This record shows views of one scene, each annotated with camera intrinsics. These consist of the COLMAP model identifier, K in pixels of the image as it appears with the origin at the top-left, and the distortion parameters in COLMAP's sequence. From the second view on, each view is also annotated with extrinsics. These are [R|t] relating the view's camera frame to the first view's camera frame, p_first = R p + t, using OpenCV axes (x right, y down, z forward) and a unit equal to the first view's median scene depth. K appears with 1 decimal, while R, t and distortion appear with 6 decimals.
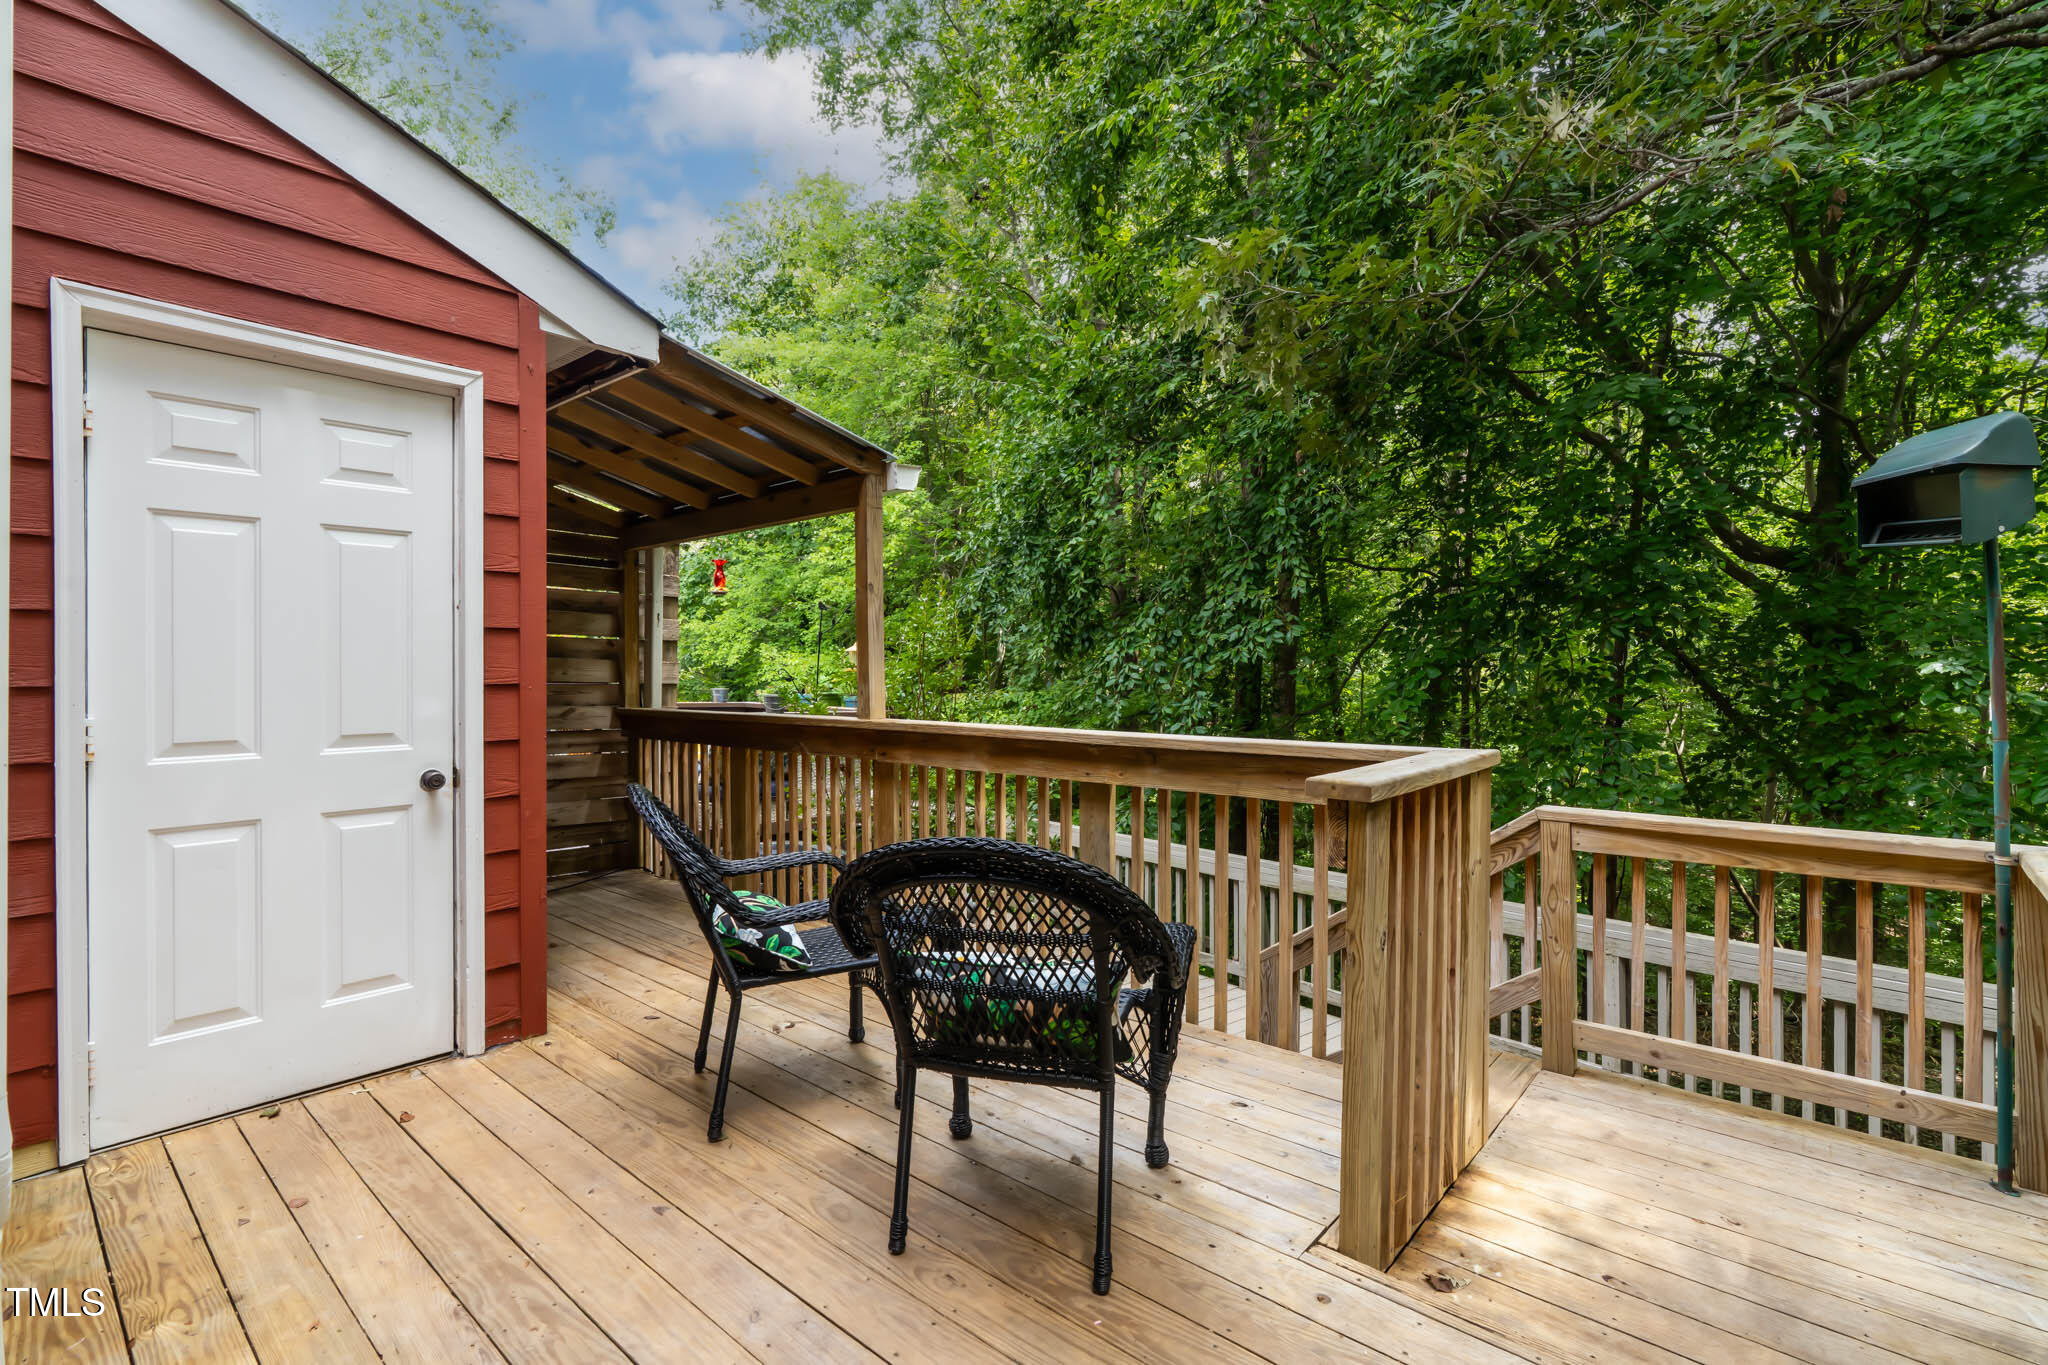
lens RADIAL K [[954.1, 0, 1035.3], [0, 954.1, 660.6], [0, 0, 1]] dist [-0.004911, 0.001729]
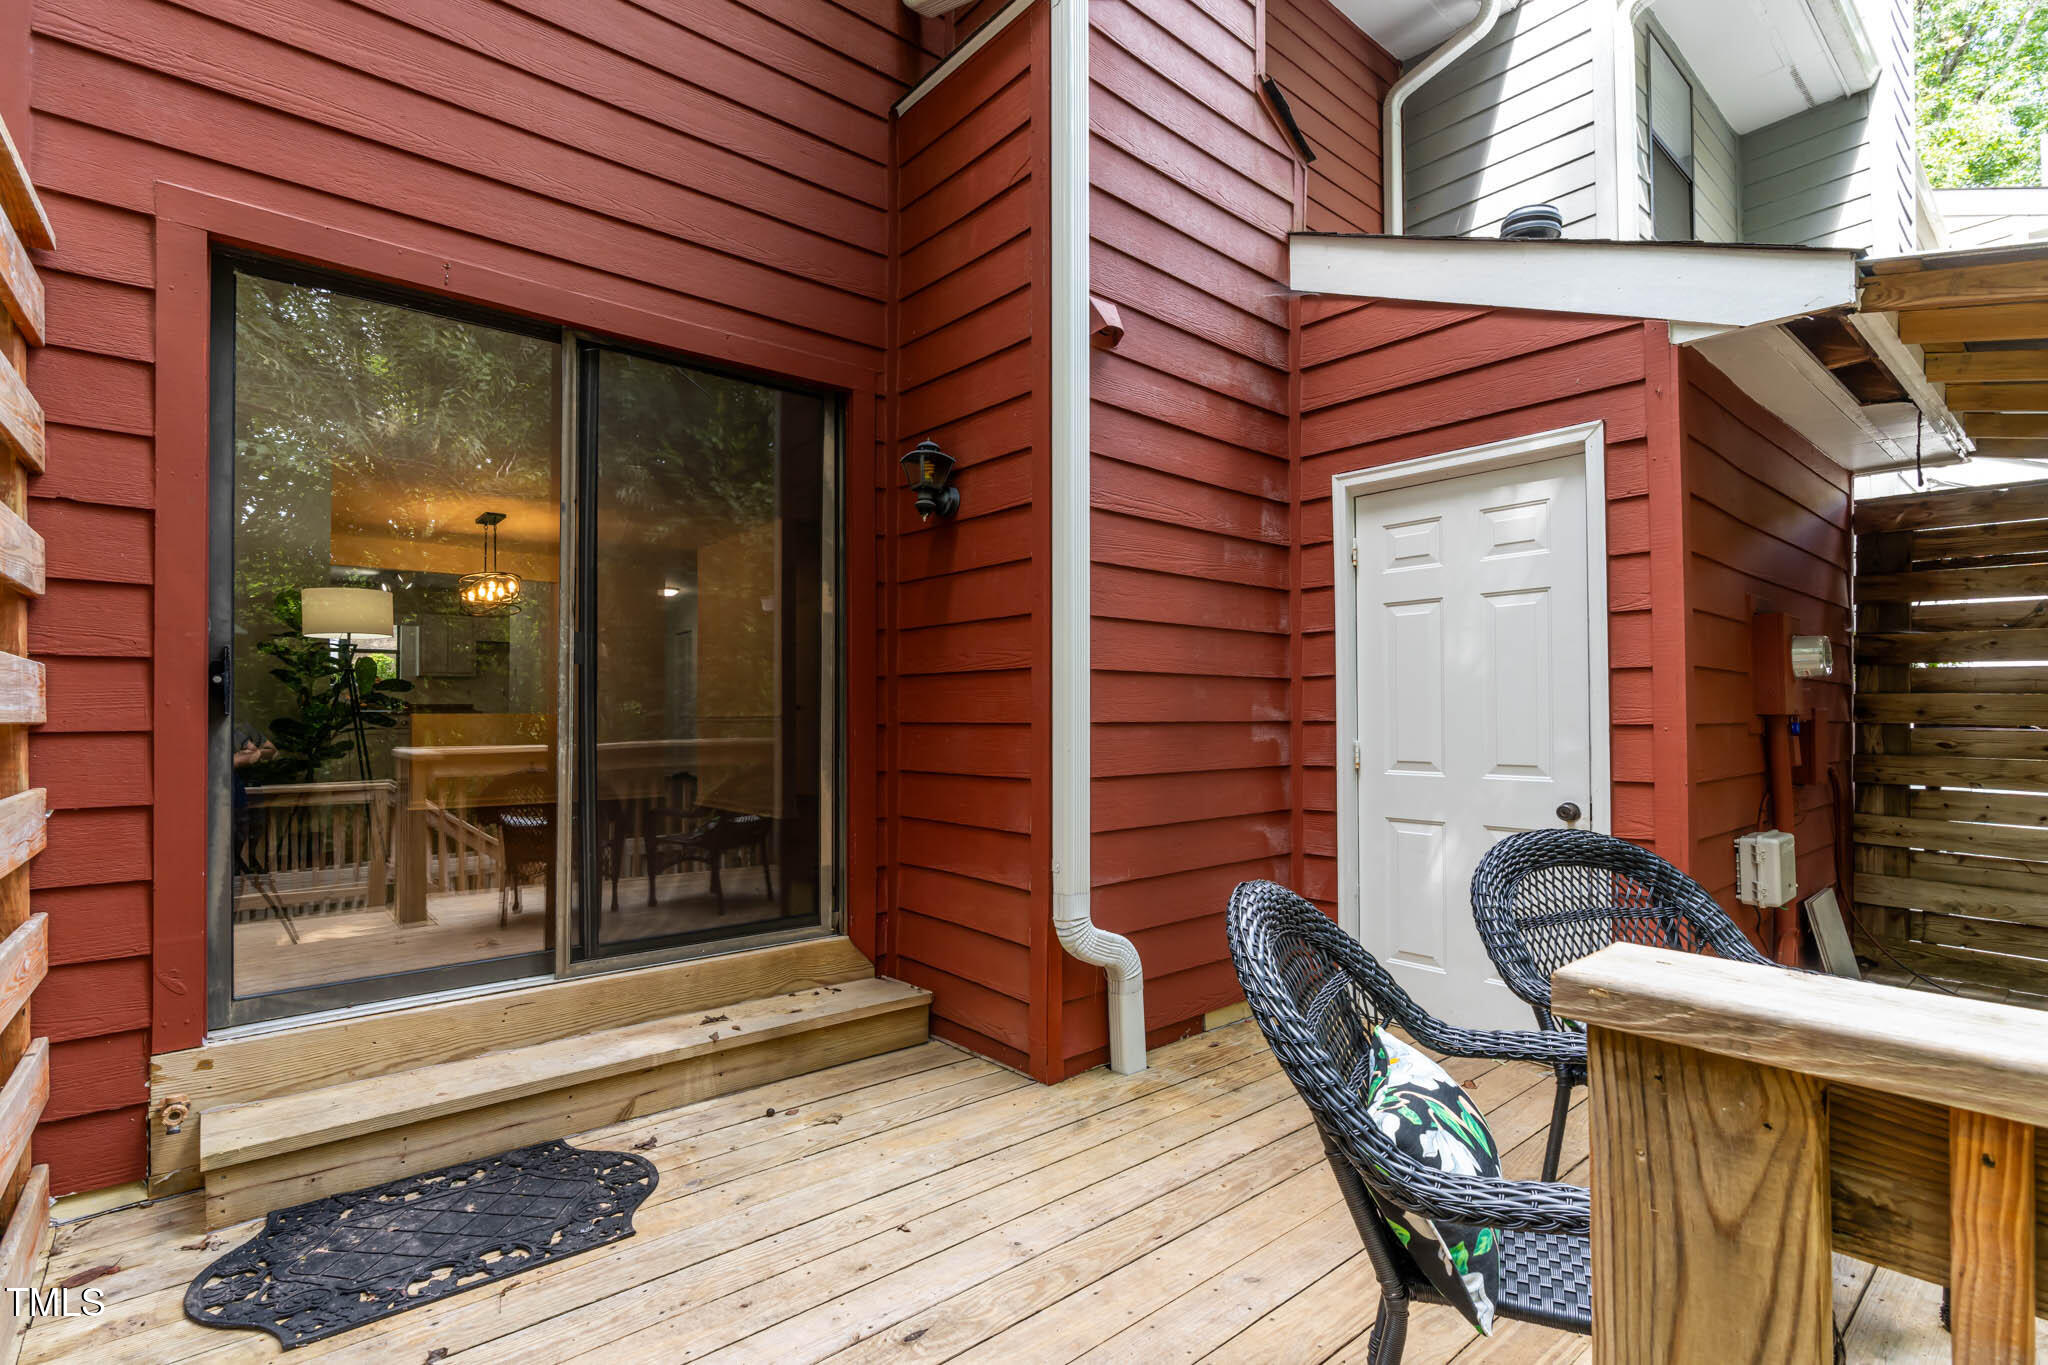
lens RADIAL K [[933.9, 0, 1020.3], [0, 933.9, 691.9], [0, 0, 1]] dist [-0.000171, 0.000127]
pose [[-0.159581, -0.025547, -0.986854, 0.434722], [0.007204, 0.999608, -0.027042, 0.011400], [0.987159, -0.011425, -0.159334, 0.466608]]
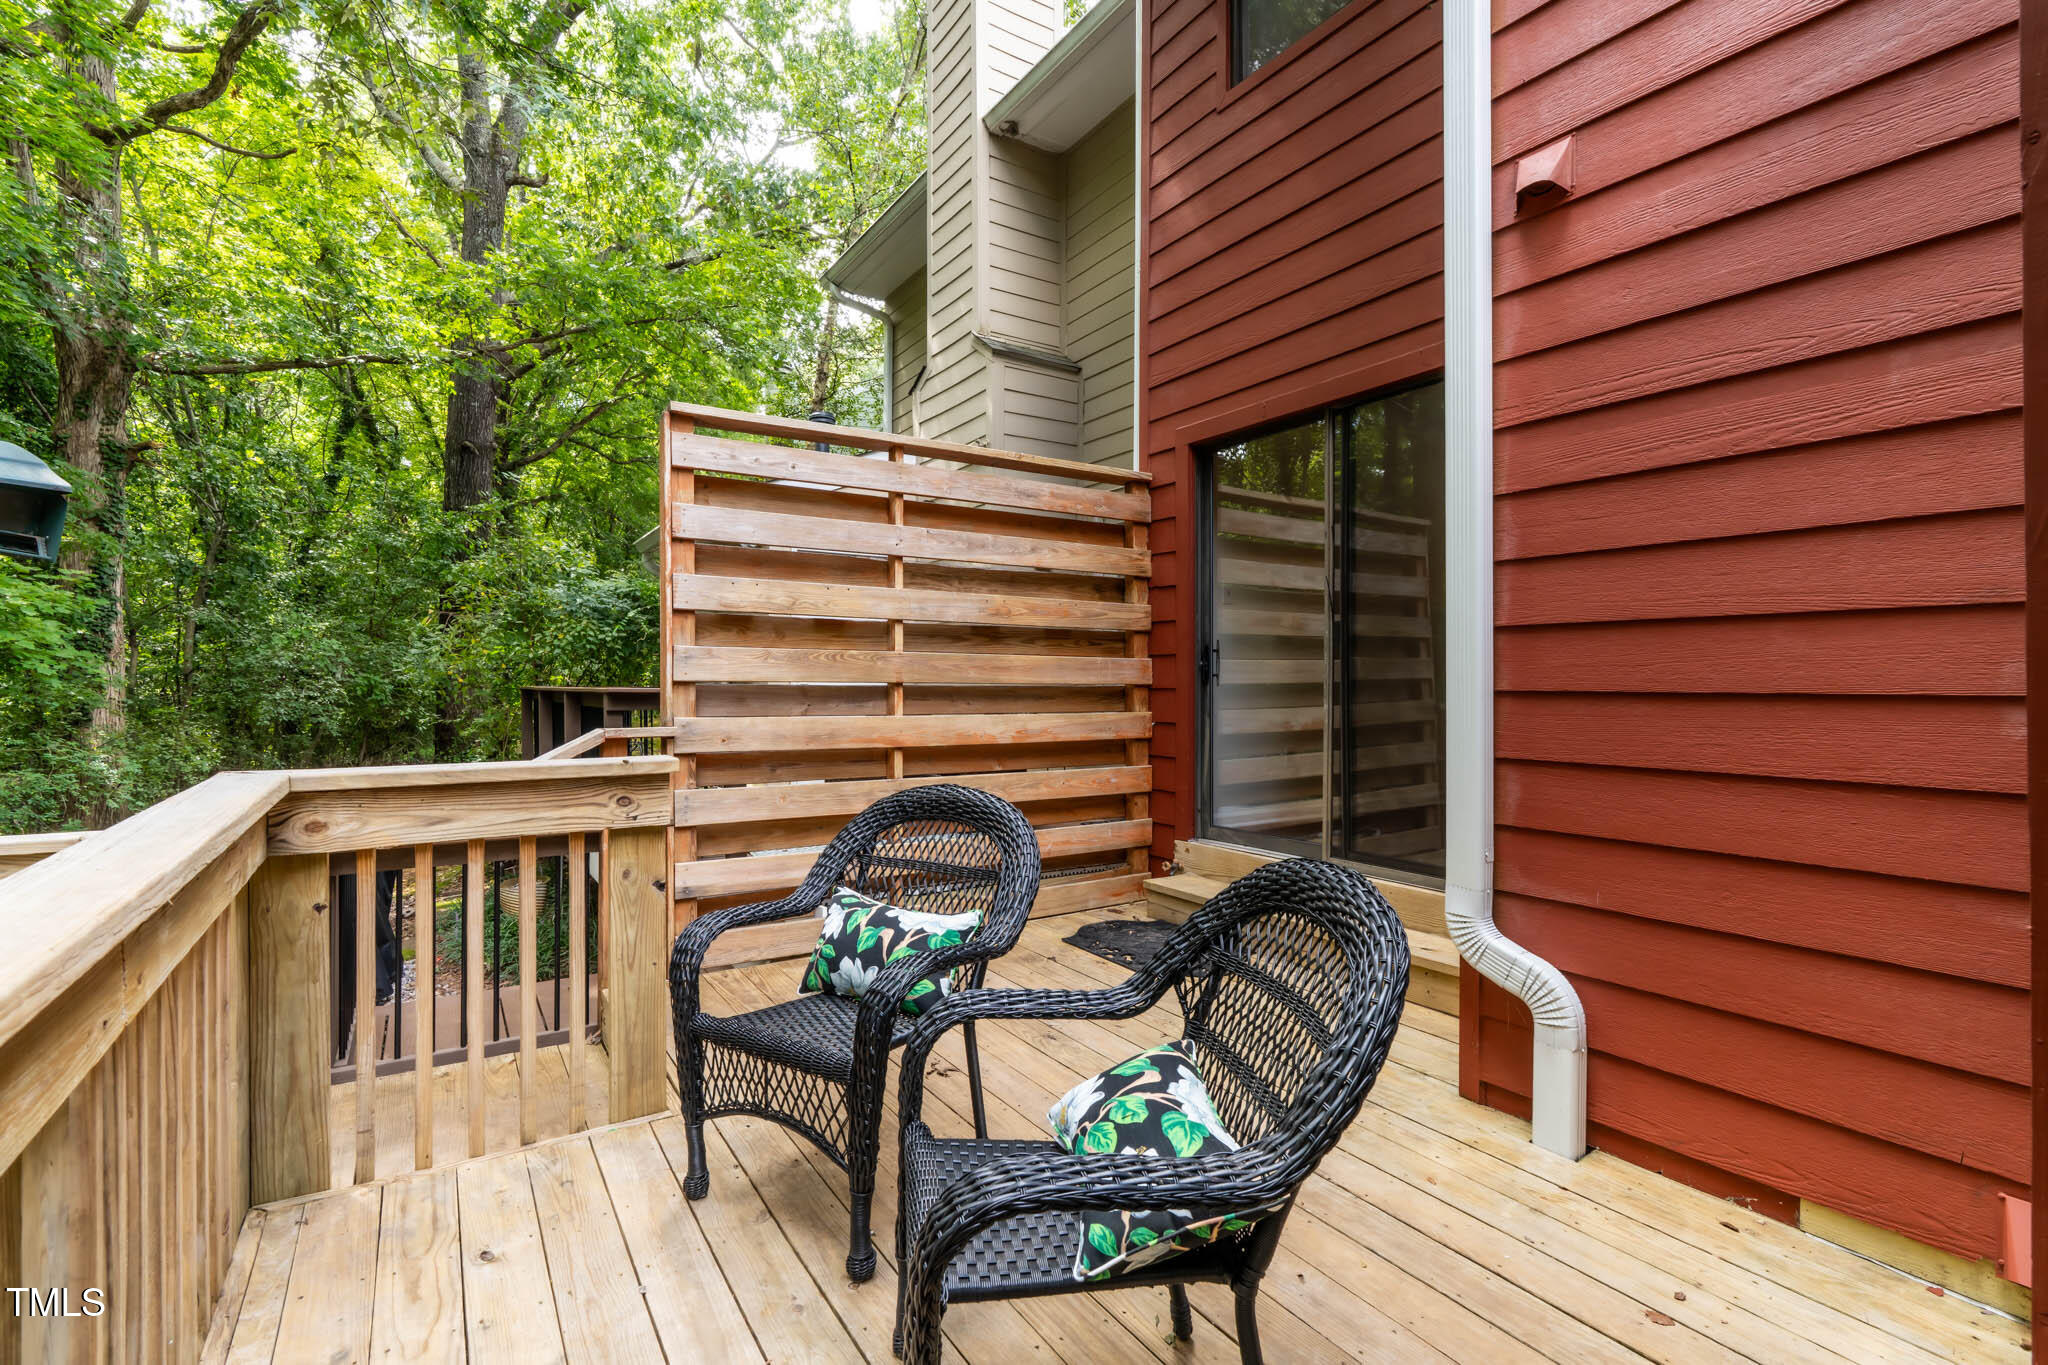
lens RADIAL K [[954.1, 0, 1035.3], [0, 954.1, 660.6], [0, 0, 1]] dist [-0.004911, 0.001729]
pose [[-0.961686, 0.006452, 0.274078, -0.303353], [-0.000140, 0.999711, -0.024026, 0.010411], [-0.274154, -0.023144, -0.961407, 1.206847]]
